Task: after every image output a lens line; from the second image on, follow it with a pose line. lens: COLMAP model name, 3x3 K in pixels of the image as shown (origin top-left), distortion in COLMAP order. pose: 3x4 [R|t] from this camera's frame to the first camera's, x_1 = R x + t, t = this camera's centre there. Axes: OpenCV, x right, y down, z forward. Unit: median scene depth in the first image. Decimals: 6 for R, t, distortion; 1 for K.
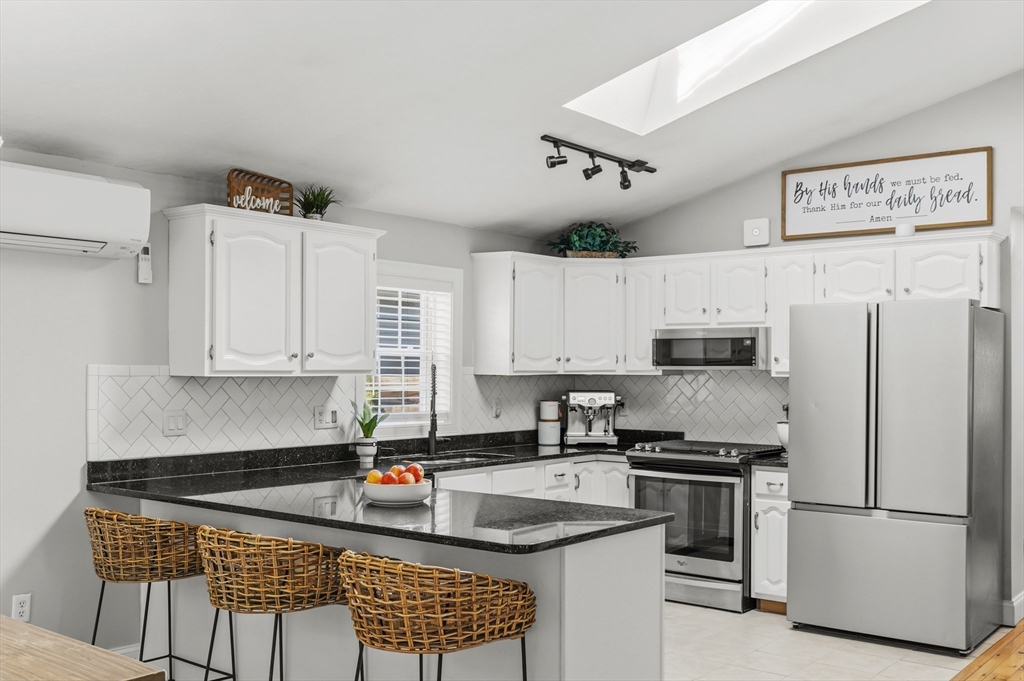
lens RADIAL K [[992.4, 0, 506.3], [0, 992.4, 376.7], [0, 0, 1]] dist [0.014567, -0.008149]
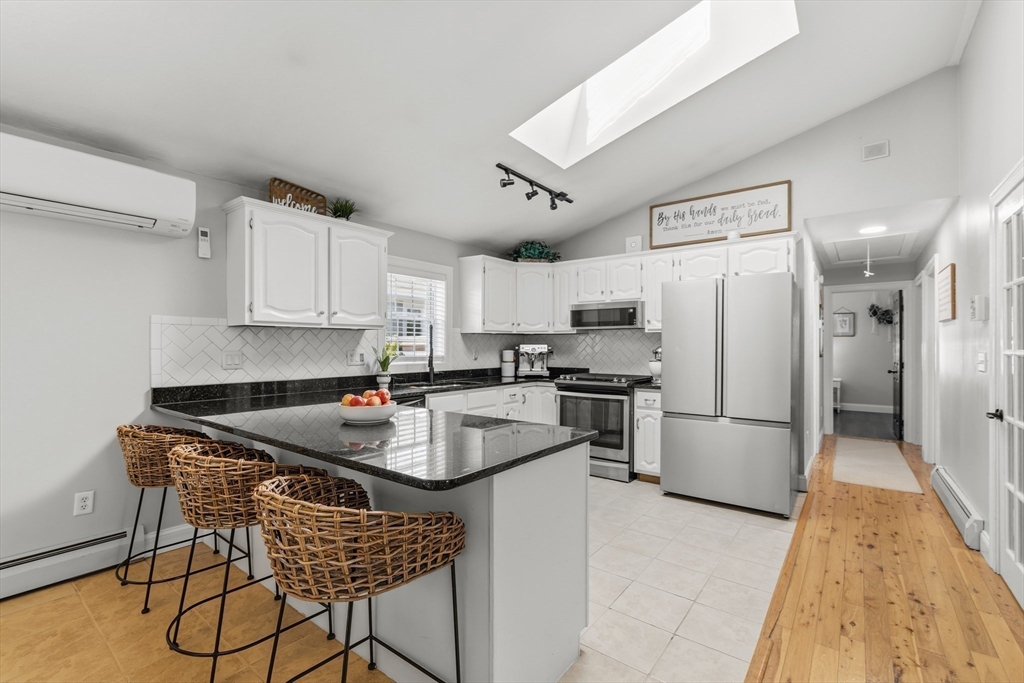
lens RADIAL K [[447.7, 0, 509.8], [0, 447.7, 349.0], [0, 0, 1]] dist [-0.001429, 0.000878]
pose [[0.999740, -0.003073, 0.022600, 0.036550], [0.003039, 0.999994, 0.001532, 0.027138], [-0.022604, -0.001463, 0.999743, 0.313927]]
